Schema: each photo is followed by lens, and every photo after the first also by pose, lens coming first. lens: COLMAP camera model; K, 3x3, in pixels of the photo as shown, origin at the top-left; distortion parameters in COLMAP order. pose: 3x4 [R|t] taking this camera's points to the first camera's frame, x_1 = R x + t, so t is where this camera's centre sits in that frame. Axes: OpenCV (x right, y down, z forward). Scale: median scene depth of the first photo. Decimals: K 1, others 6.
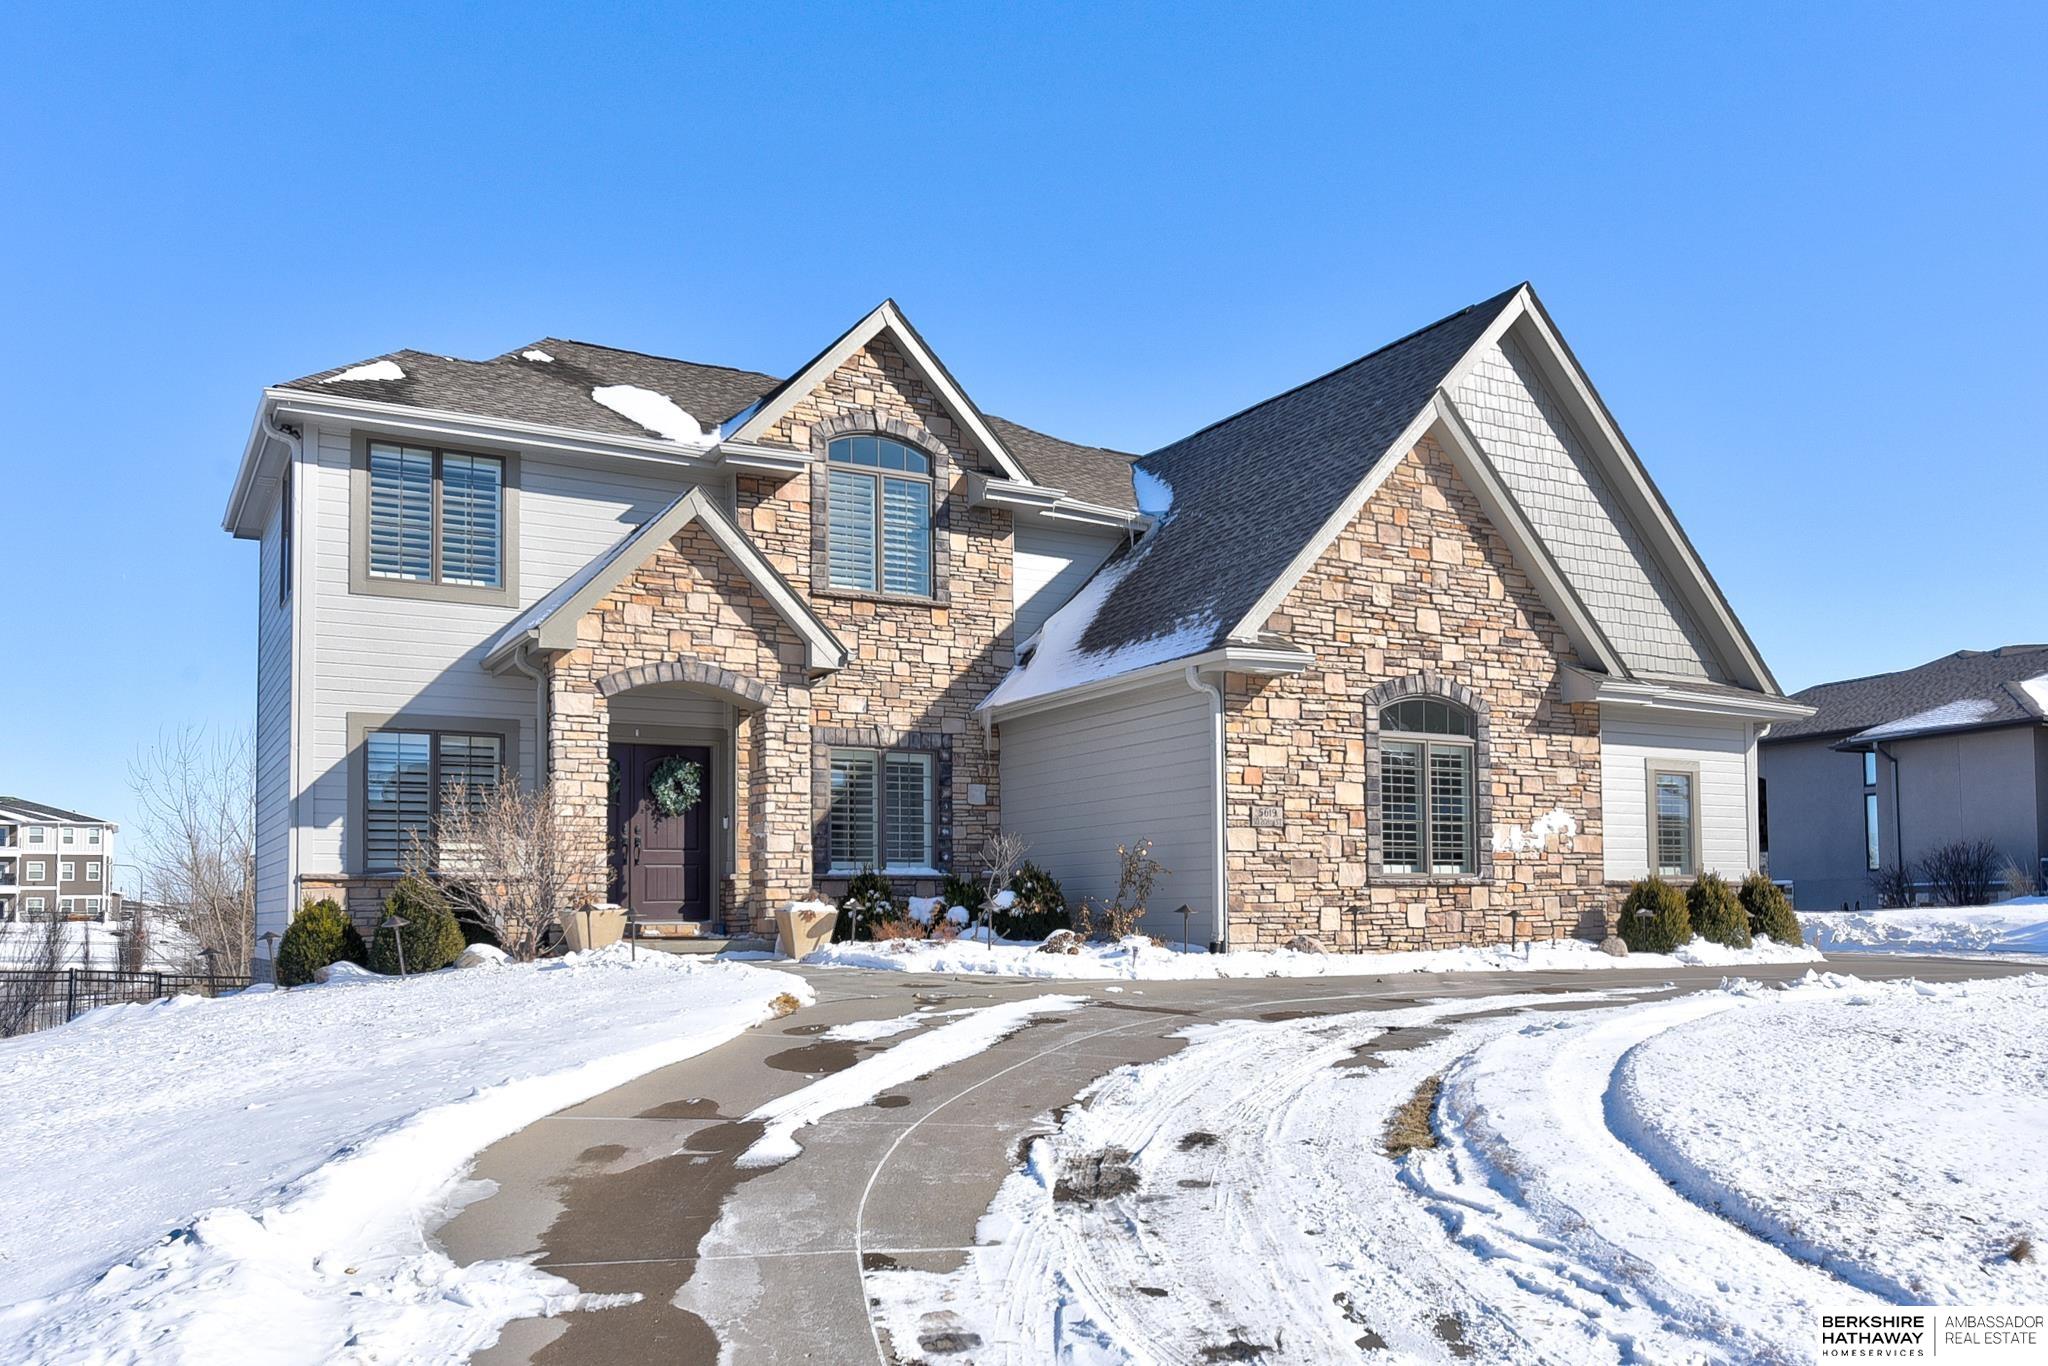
lens RADIAL K [[1559.2, 0, 1024.0], [0, 1559.2, 683.0], [0, 0, 1]] dist [0.002472, 0.000576]
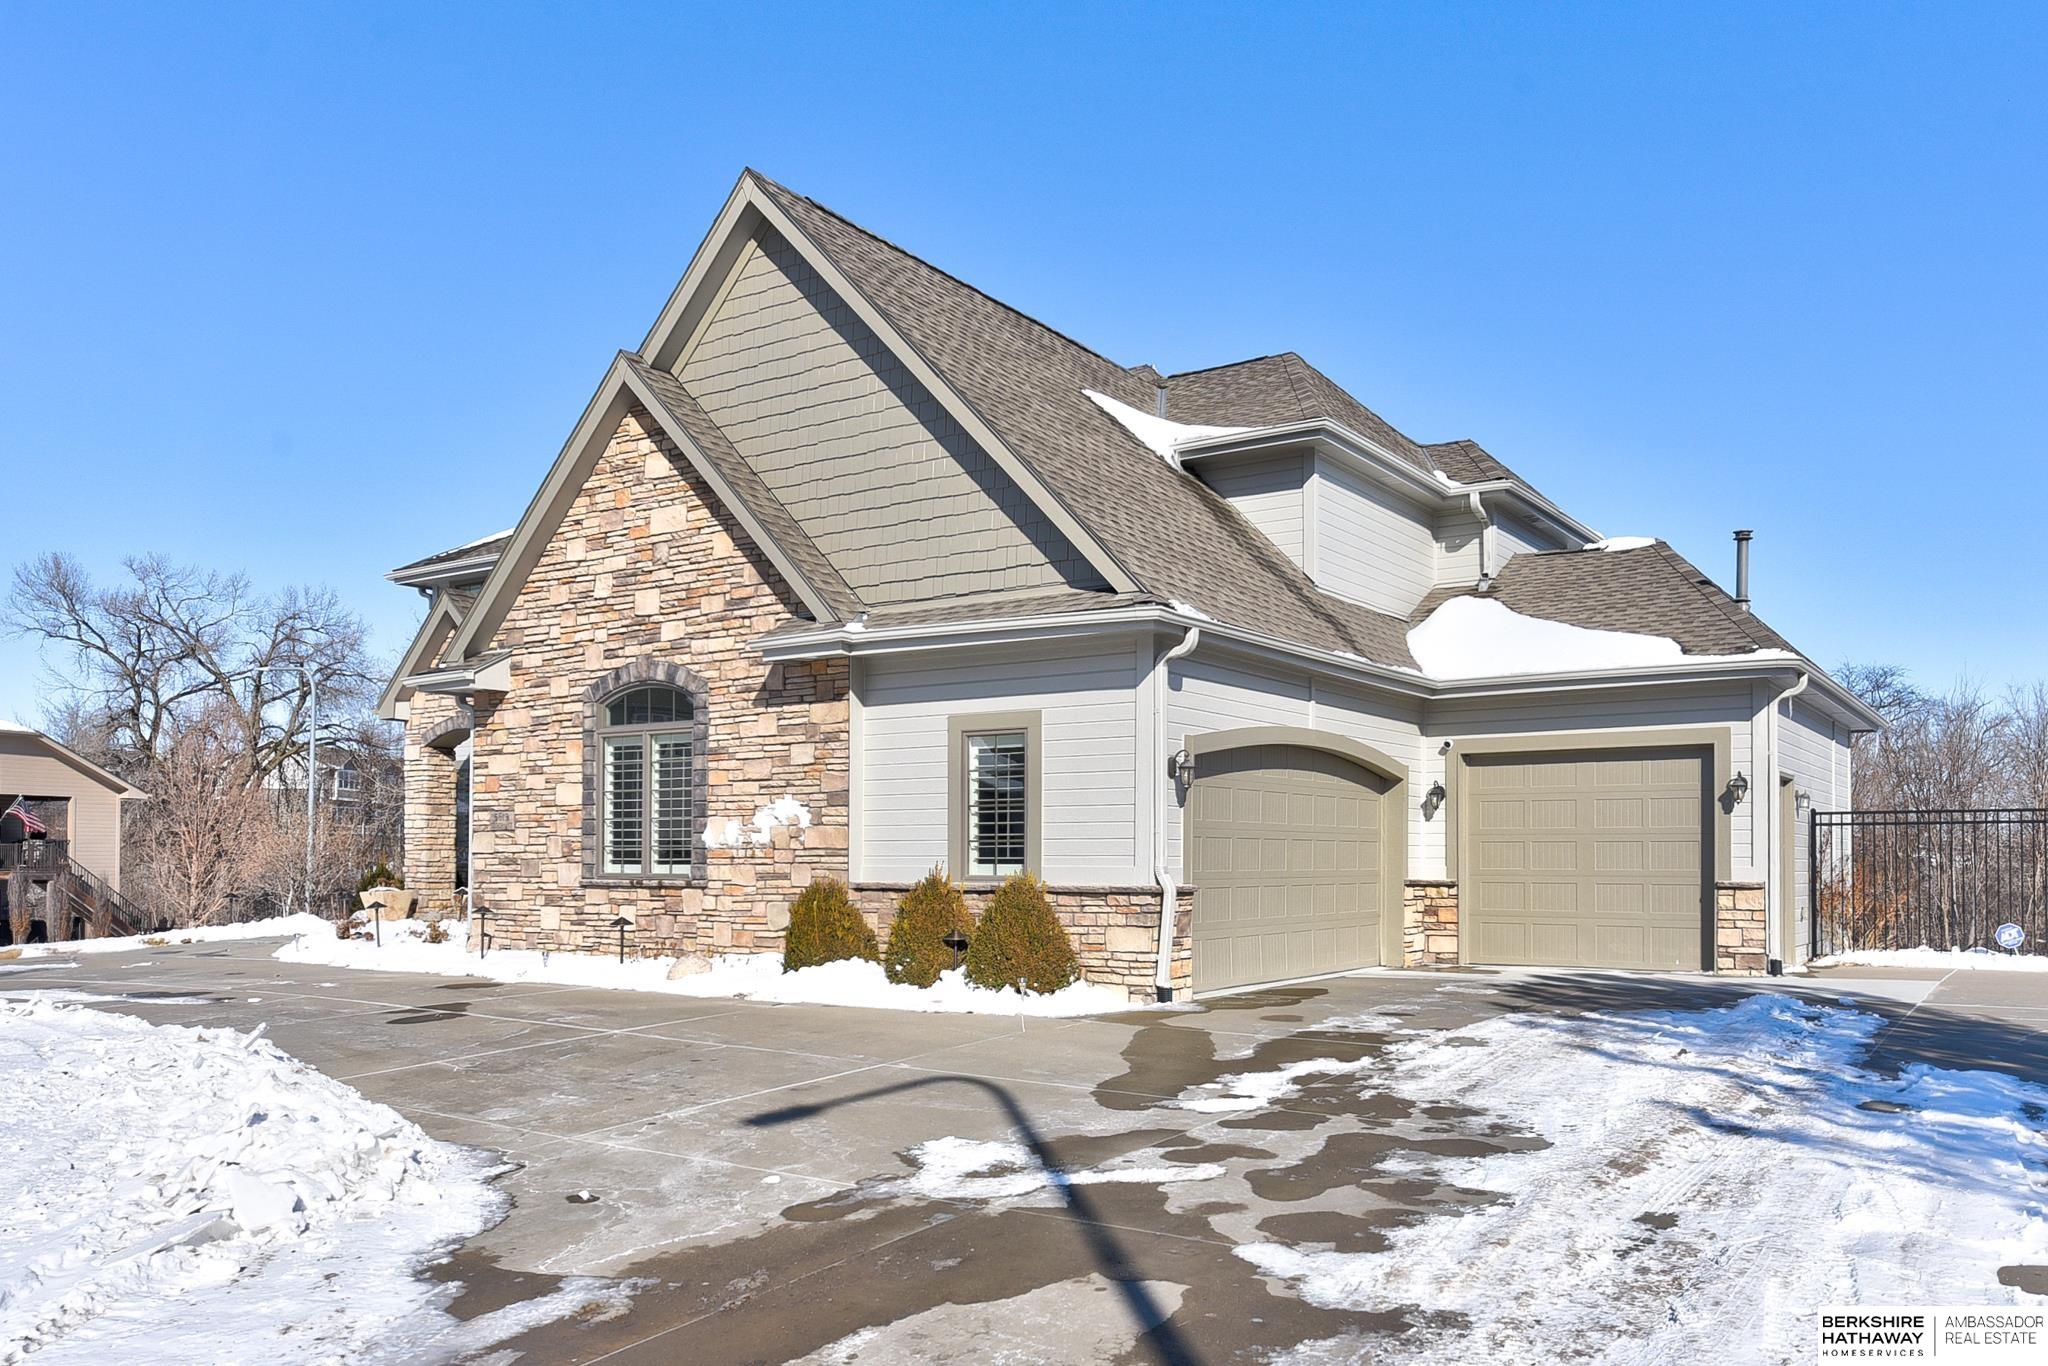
lens RADIAL K [[1559.2, 0, 1024.0], [0, 1559.2, 683.0], [0, 0, 1]] dist [0.002472, 0.000576]
pose [[0.446652, -0.094450, -0.889709, 1.172004], [0.123815, 0.991370, -0.043085, 0.075232], [0.886099, -0.090915, 0.454491, 0.766524]]
